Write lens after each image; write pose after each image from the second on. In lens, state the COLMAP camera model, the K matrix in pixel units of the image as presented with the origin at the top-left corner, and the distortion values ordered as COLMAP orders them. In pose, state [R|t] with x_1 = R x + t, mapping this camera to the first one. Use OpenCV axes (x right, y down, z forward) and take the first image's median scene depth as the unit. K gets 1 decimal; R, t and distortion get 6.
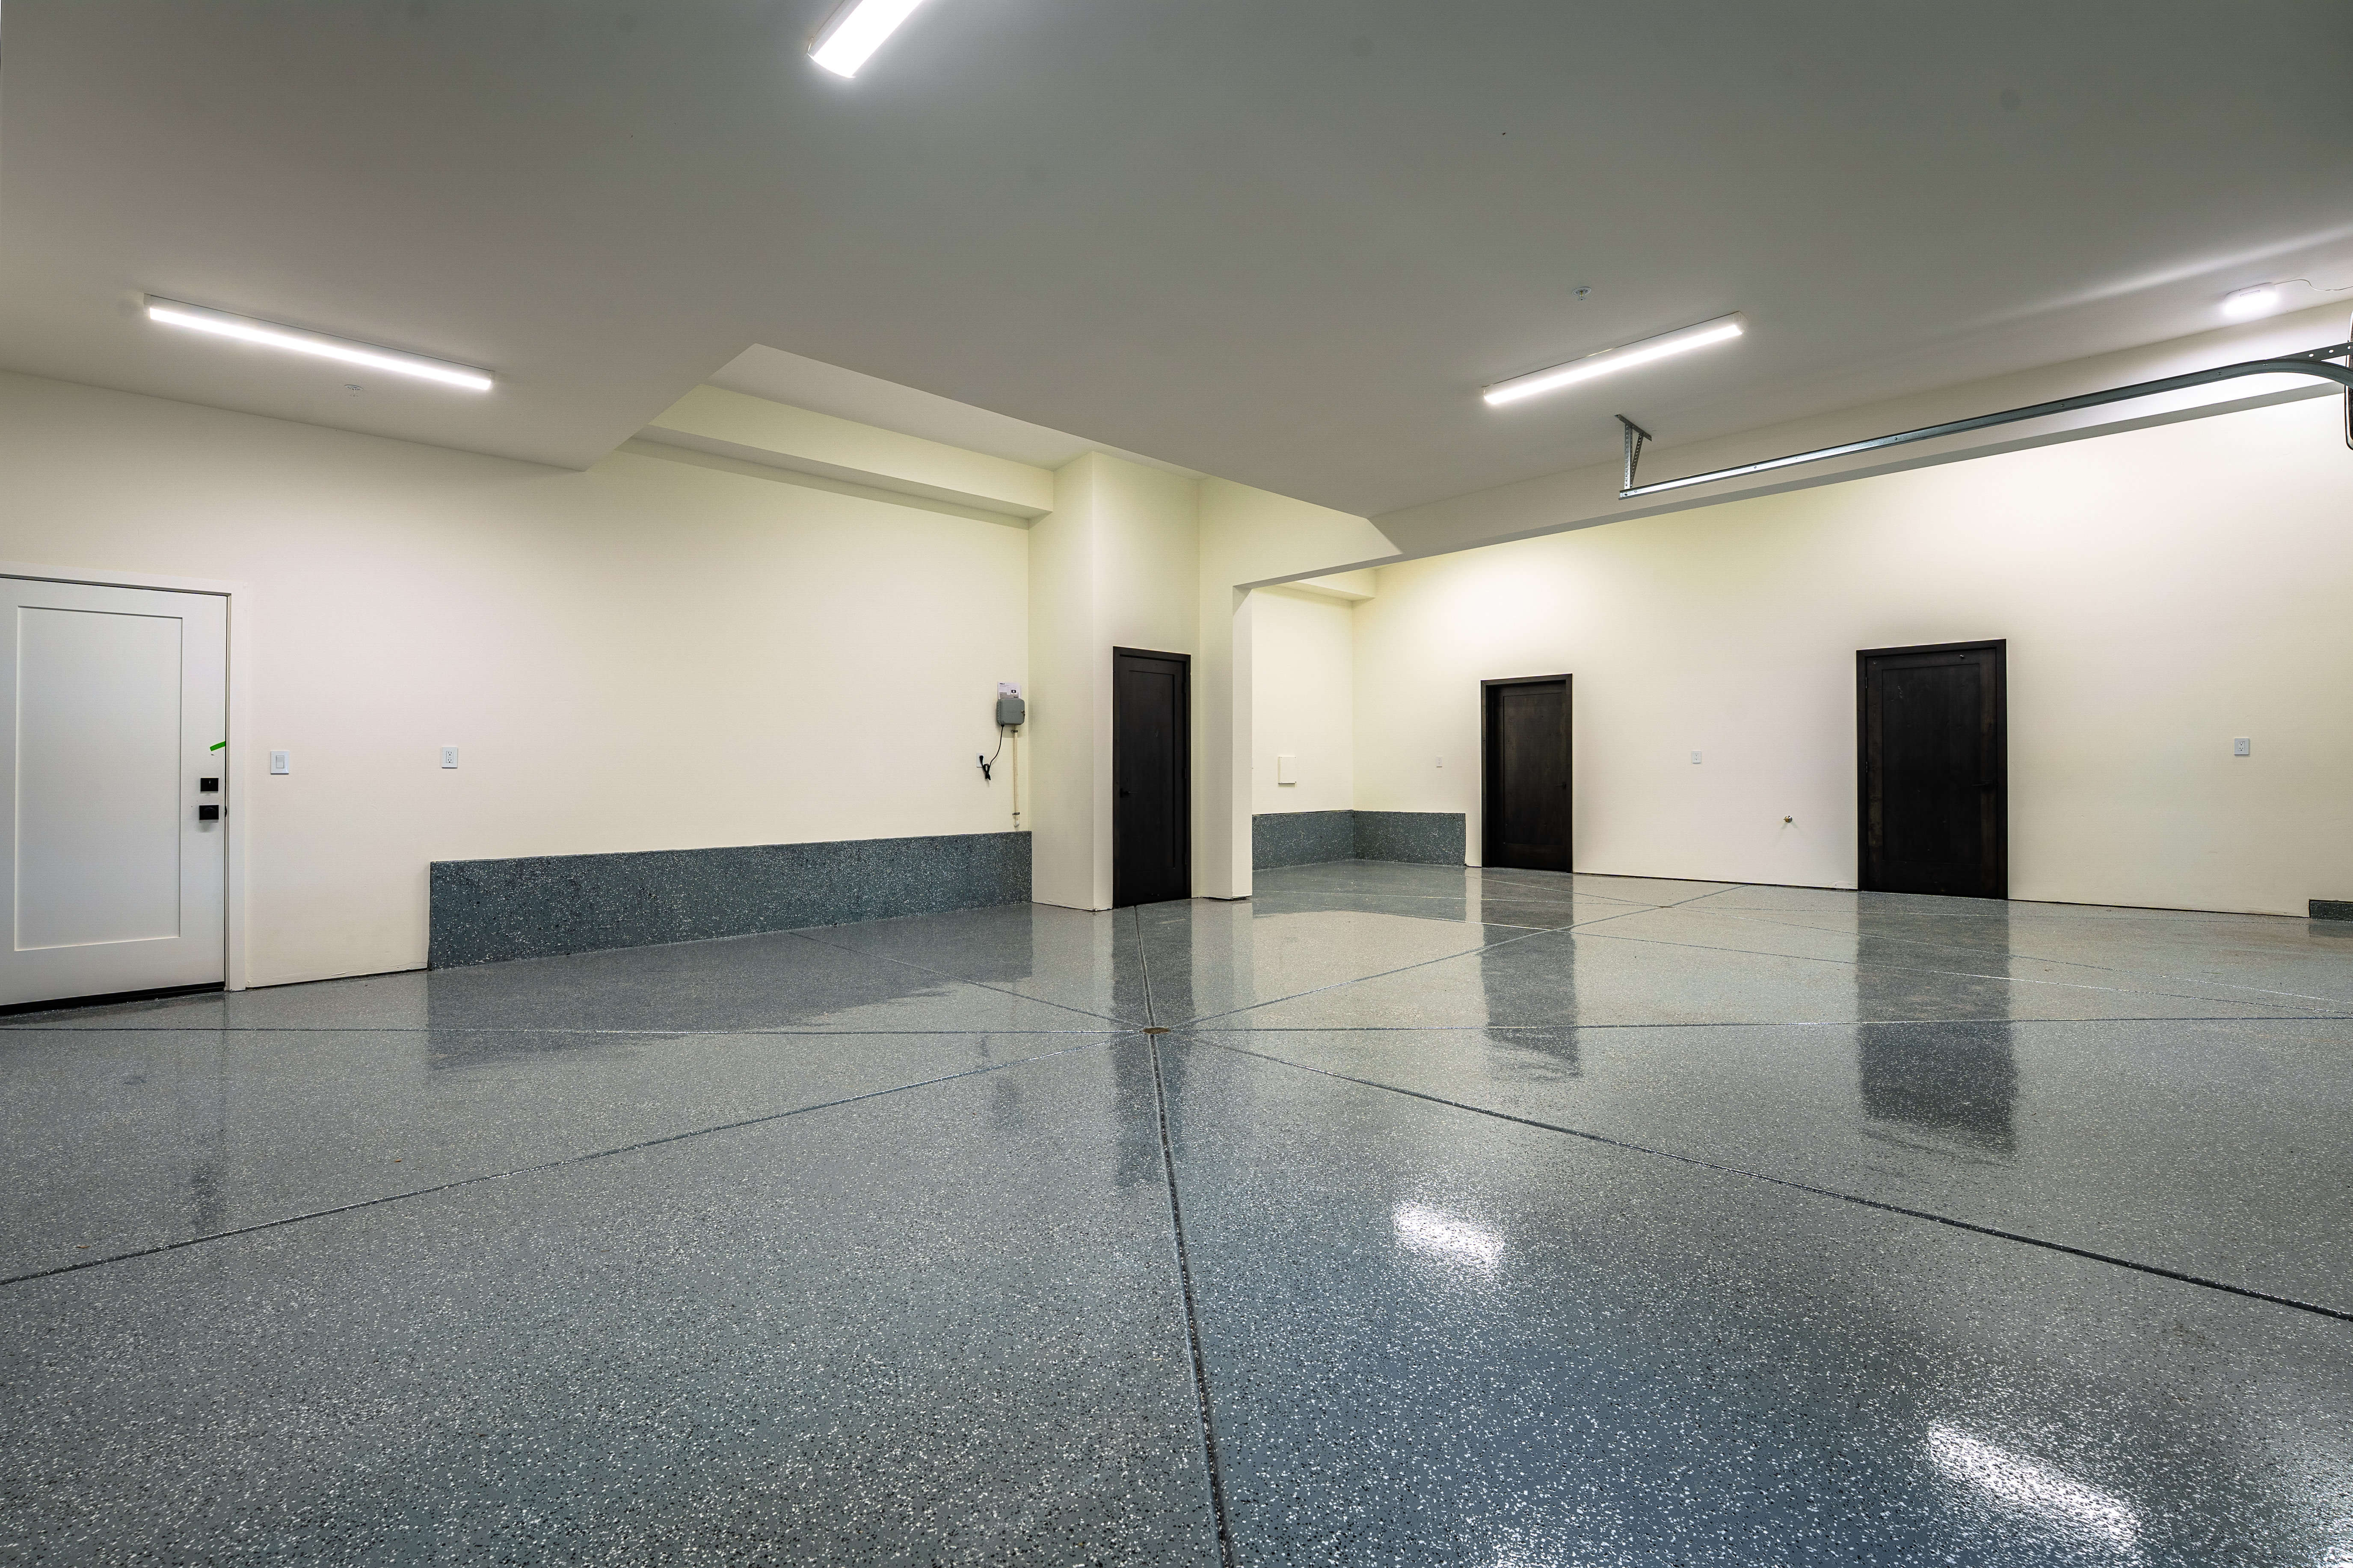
lens RADIAL K [[1022.4, 0, 1176.6], [0, 1022.4, 772.9], [0, 0, 1]] dist [-0.014959, 0.002022]
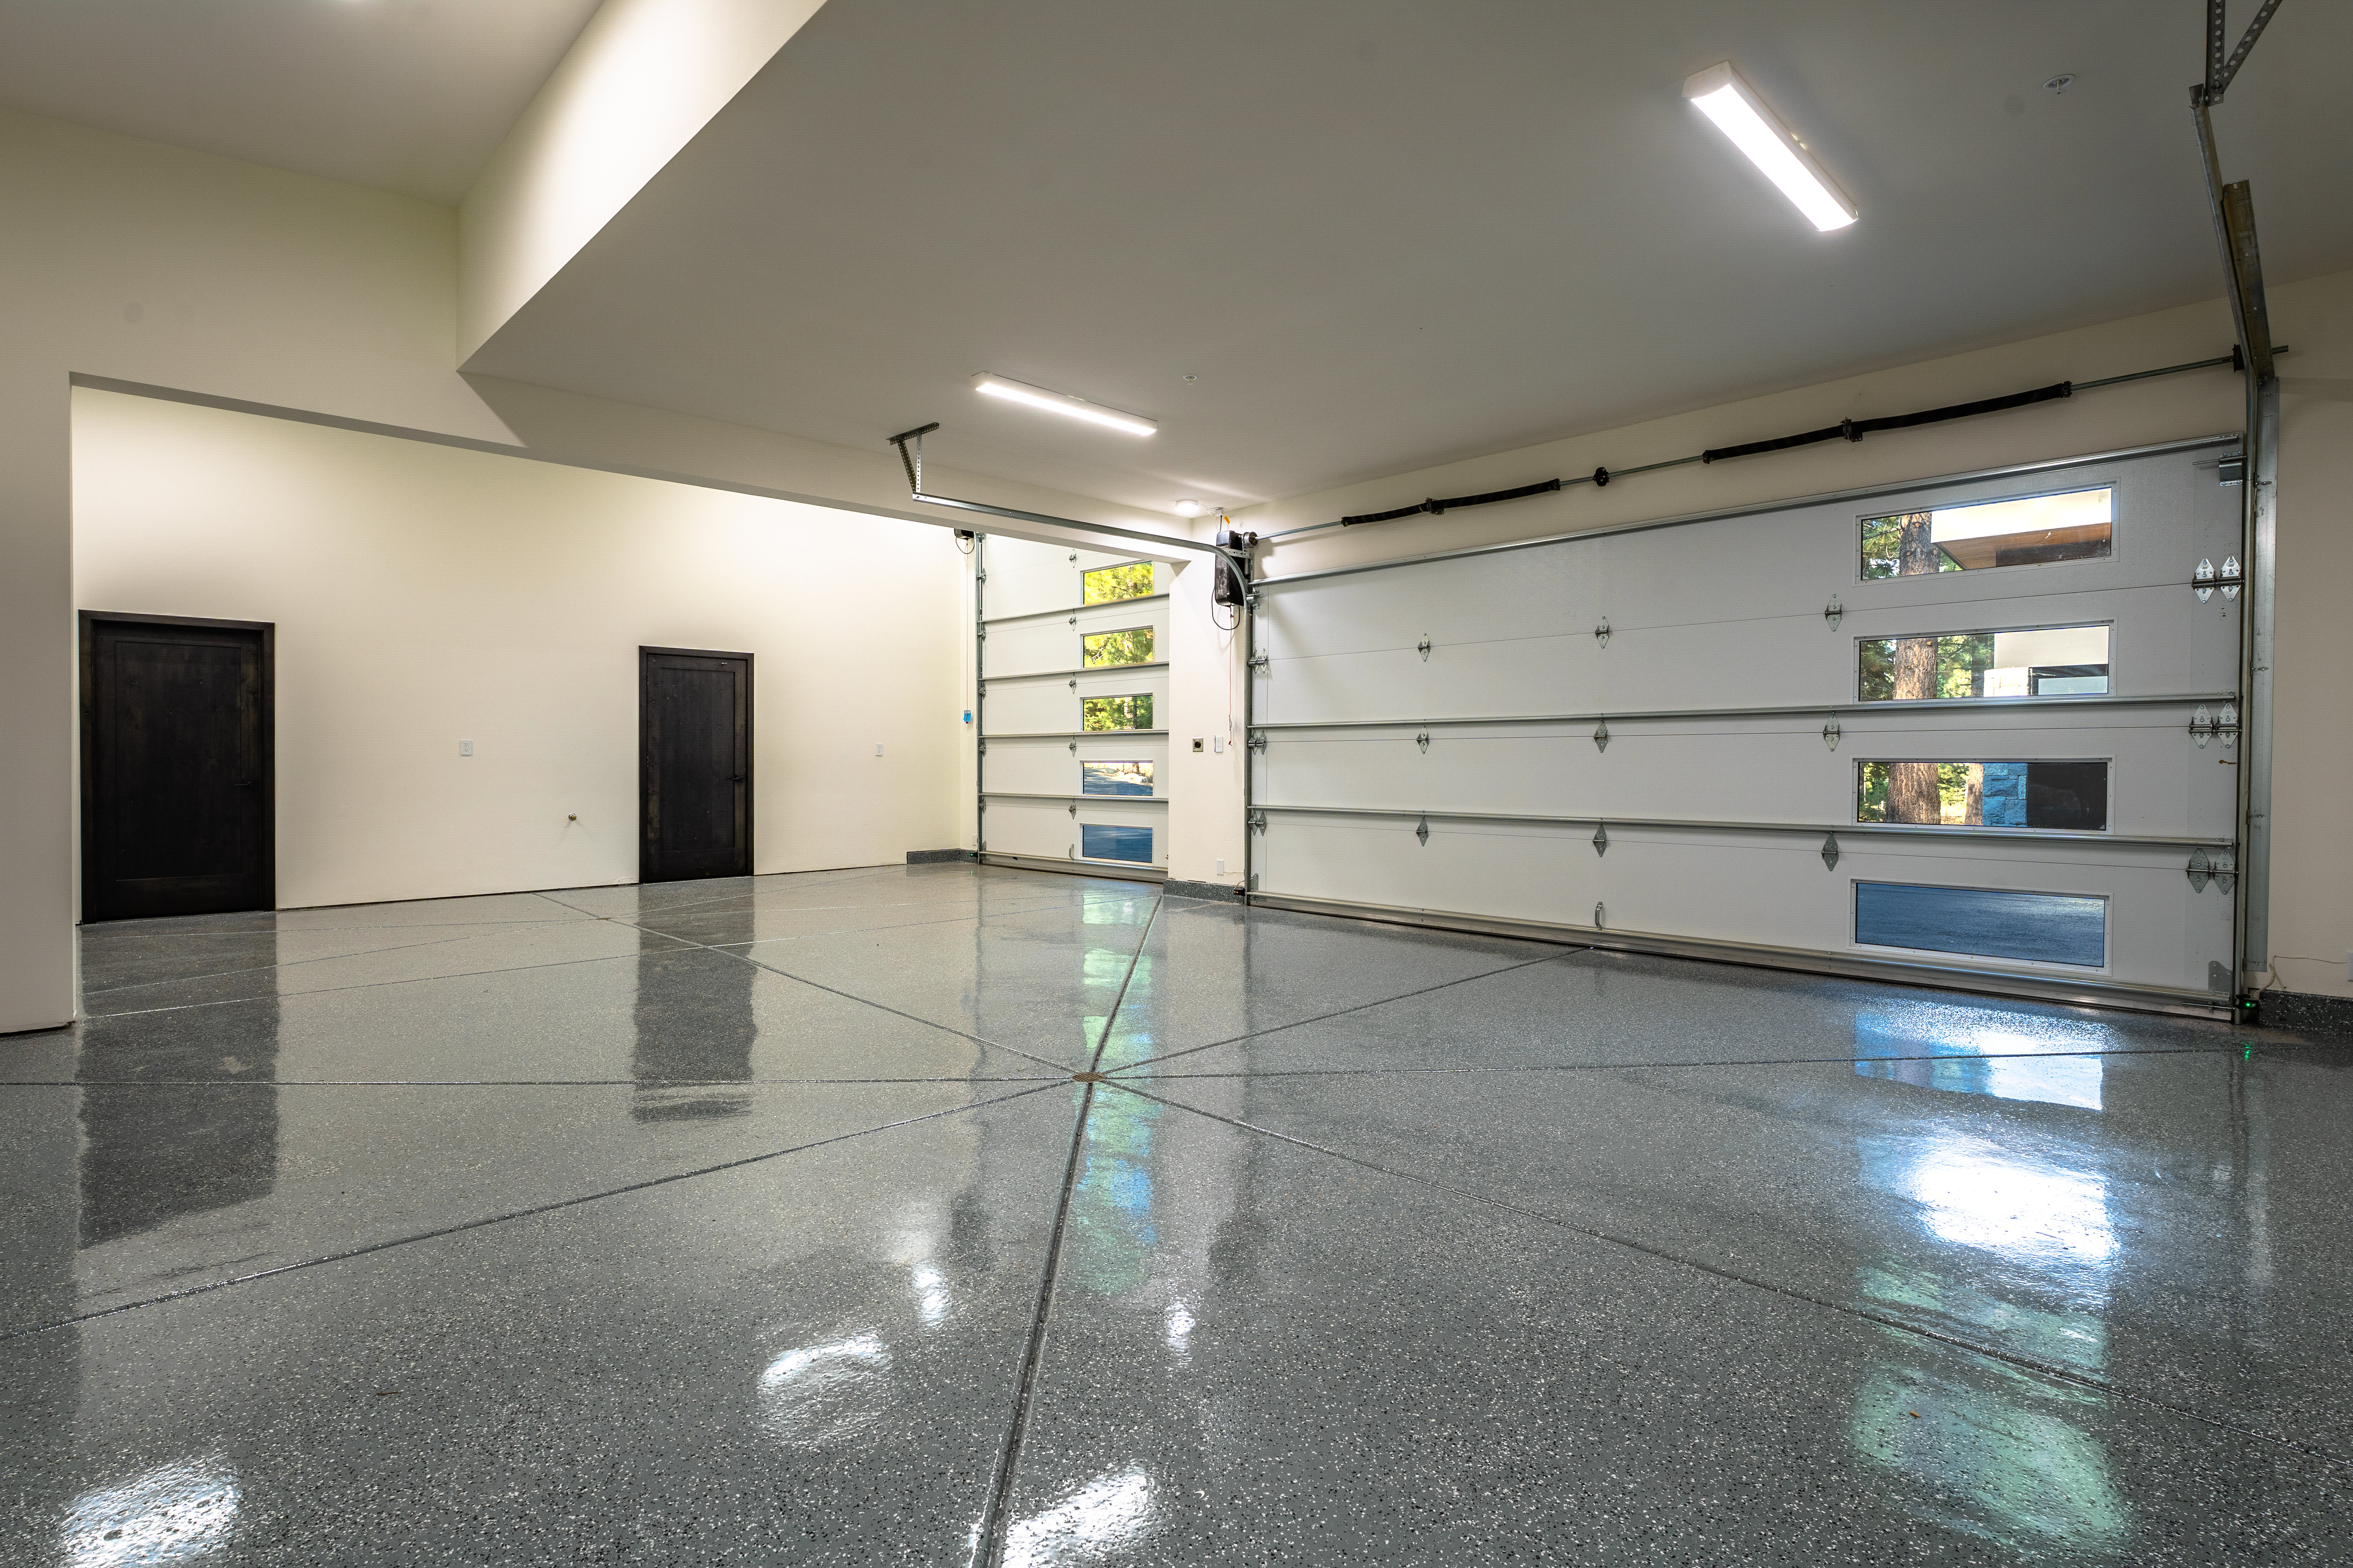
lens RADIAL K [[1145.7, 0, 1176.9], [0, 1145.7, 786.5], [0, 0, 1]] dist [0.002130, 0.001631]
pose [[-0.006897, -0.011831, 0.999906, -0.477537], [-0.001645, 0.999929, 0.011820, 0.004627], [-0.999975, -0.001563, -0.006916, 0.479667]]
